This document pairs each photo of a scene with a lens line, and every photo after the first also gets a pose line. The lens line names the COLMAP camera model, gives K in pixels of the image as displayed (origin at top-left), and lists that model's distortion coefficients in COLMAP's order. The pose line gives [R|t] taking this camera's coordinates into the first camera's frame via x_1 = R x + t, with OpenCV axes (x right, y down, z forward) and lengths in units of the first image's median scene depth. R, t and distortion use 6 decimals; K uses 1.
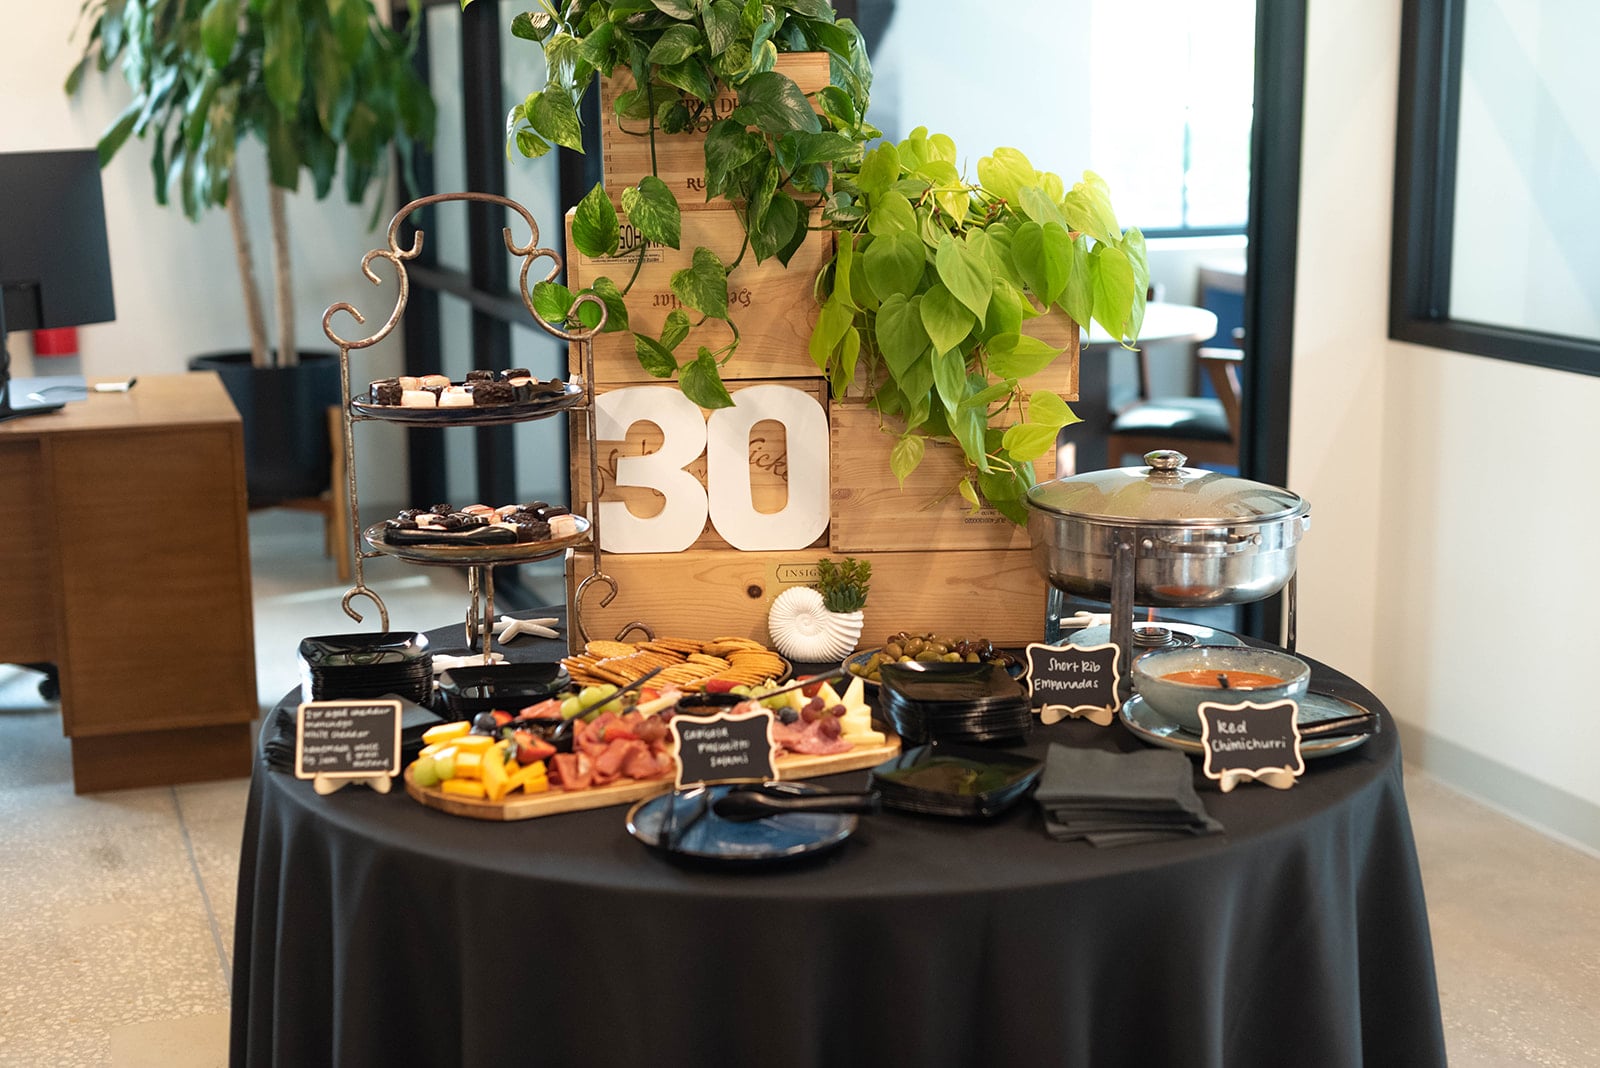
lens RADIAL K [[2279.4, 0, 800.0], [0, 2279.4, 534.0], [0, 0, 1]] dist [0.011477, -0.078880]
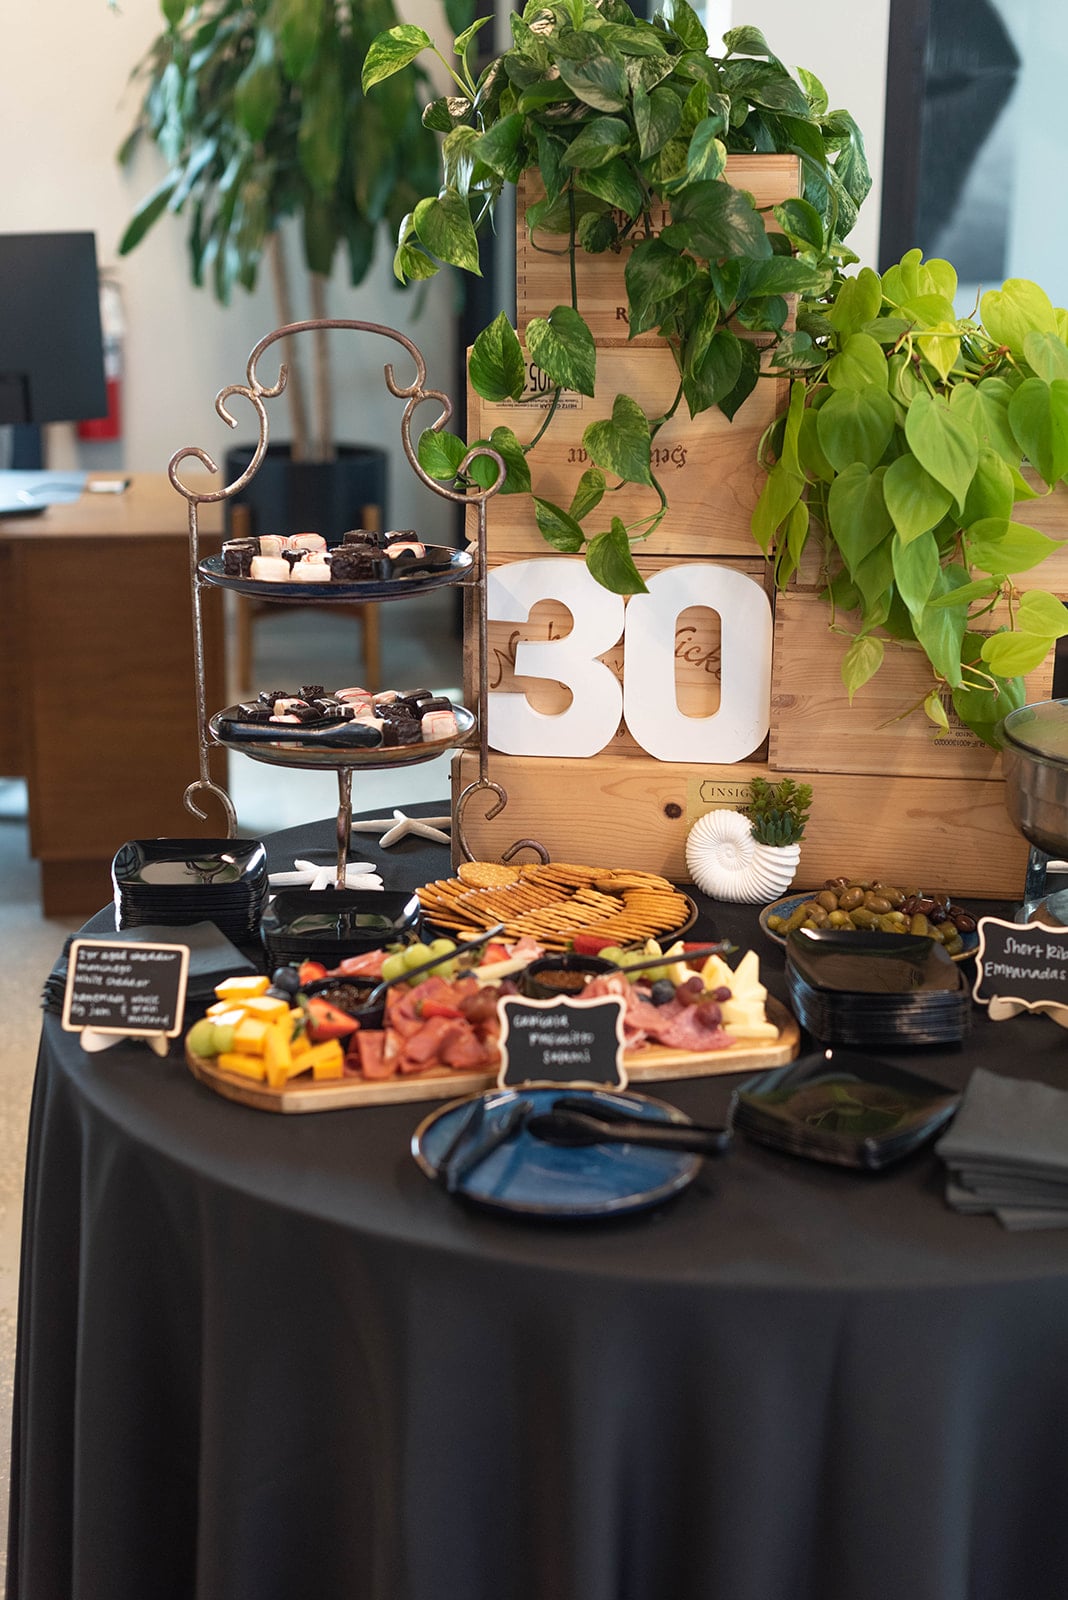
lens RADIAL K [[2279.4, 0, 534.0], [0, 2279.4, 800.0], [0, 0, 1]] dist [0.011477, -0.078880]
pose [[0.983870, 0.066848, -0.165927, 0.071765], [-0.053113, 0.994888, 0.085884, -0.050149], [0.170820, -0.075686, 0.982391, 0.181006]]
